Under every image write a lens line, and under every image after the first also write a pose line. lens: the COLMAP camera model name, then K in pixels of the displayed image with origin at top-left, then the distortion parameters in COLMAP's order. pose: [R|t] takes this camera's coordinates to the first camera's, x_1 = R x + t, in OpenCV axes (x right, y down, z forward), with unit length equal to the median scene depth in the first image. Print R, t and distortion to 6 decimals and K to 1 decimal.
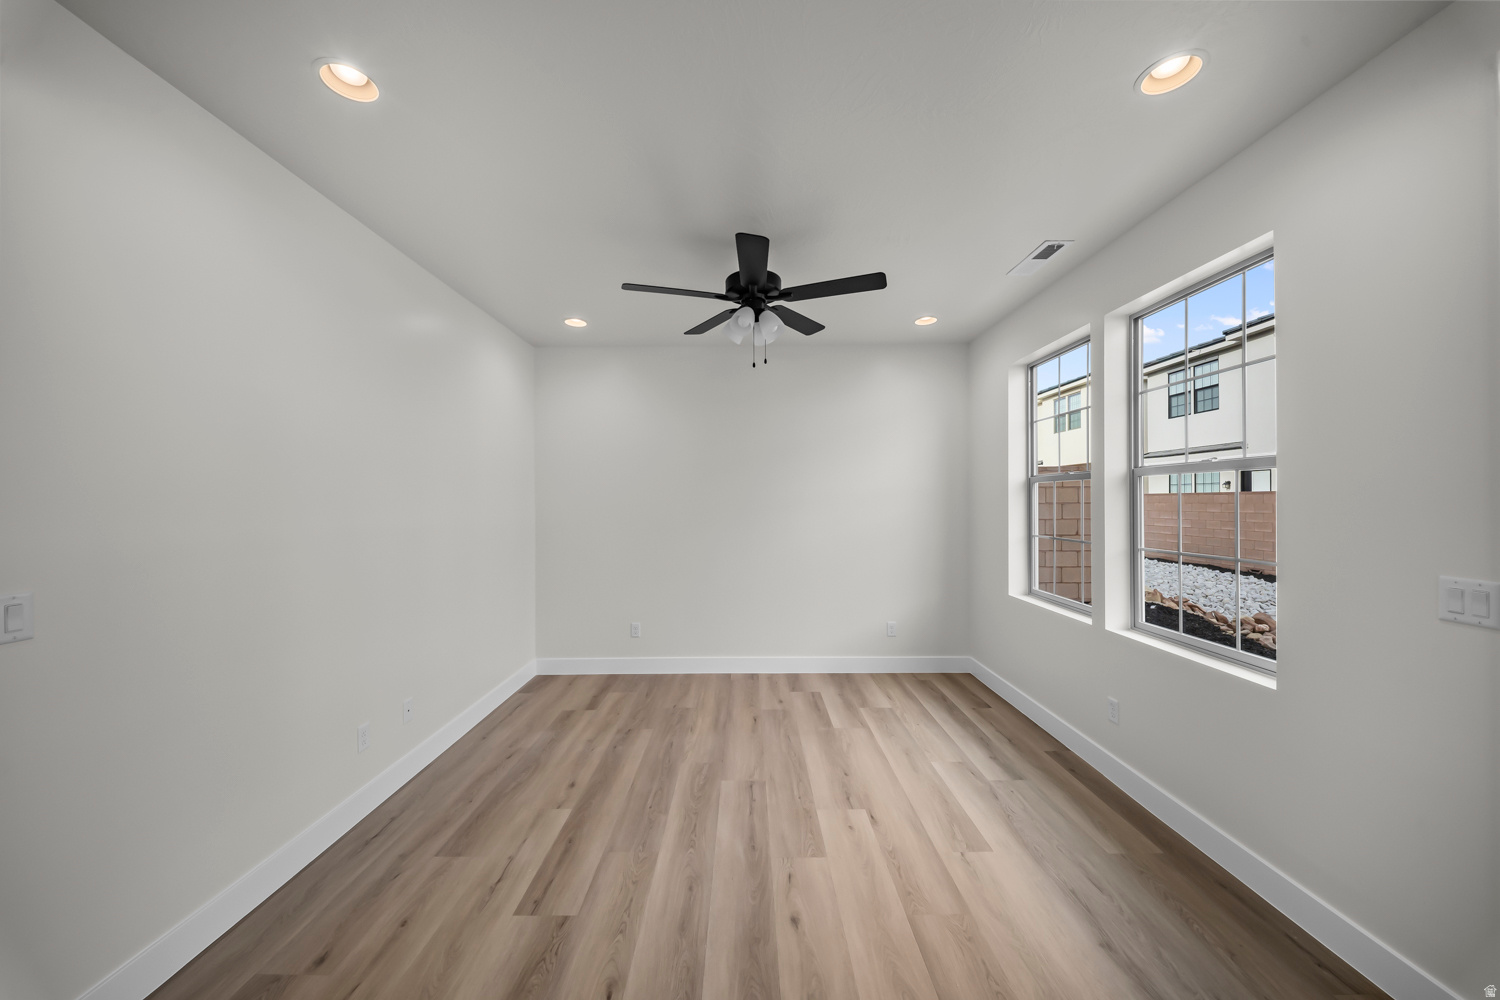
lens RADIAL K [[523.8, 0, 744.3], [0, 523.8, 497.8], [0, 0, 1]] dist [0.002422, -0.005559]
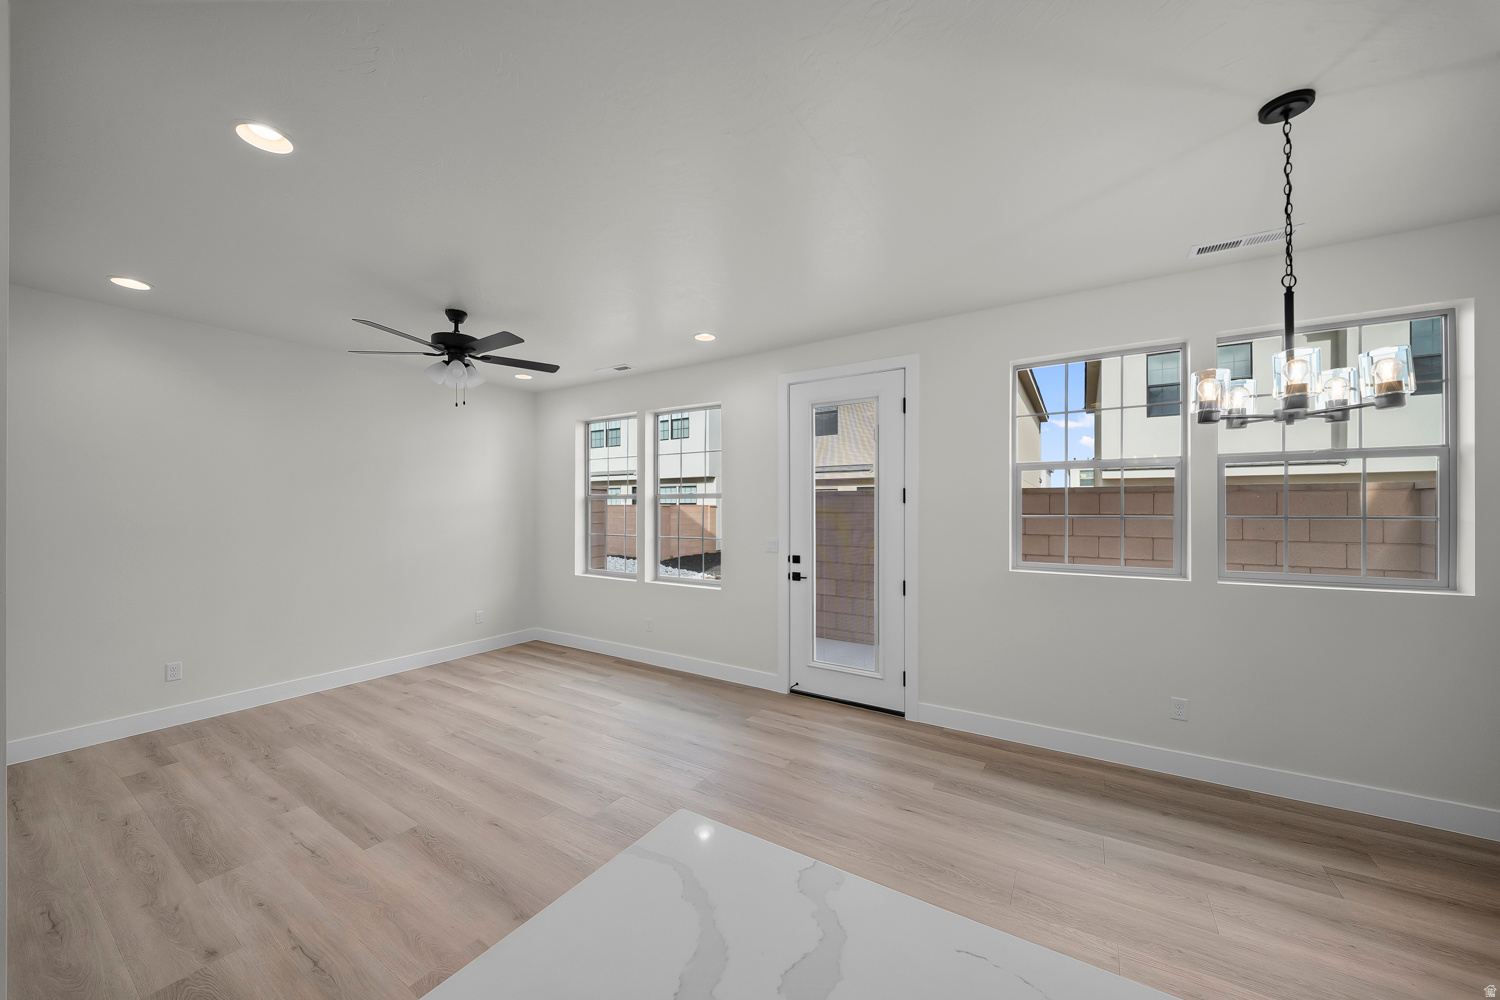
lens RADIAL K [[527.5, 0, 745.8], [0, 527.5, 500.4], [0, 0, 1]] dist [0.004558, -0.005498]
pose [[0.535792, 0.016217, 0.844194, -0.548293], [-0.004611, 0.999857, -0.016281, -0.002487], [-0.844337, 0.004831, 0.535790, -0.226382]]
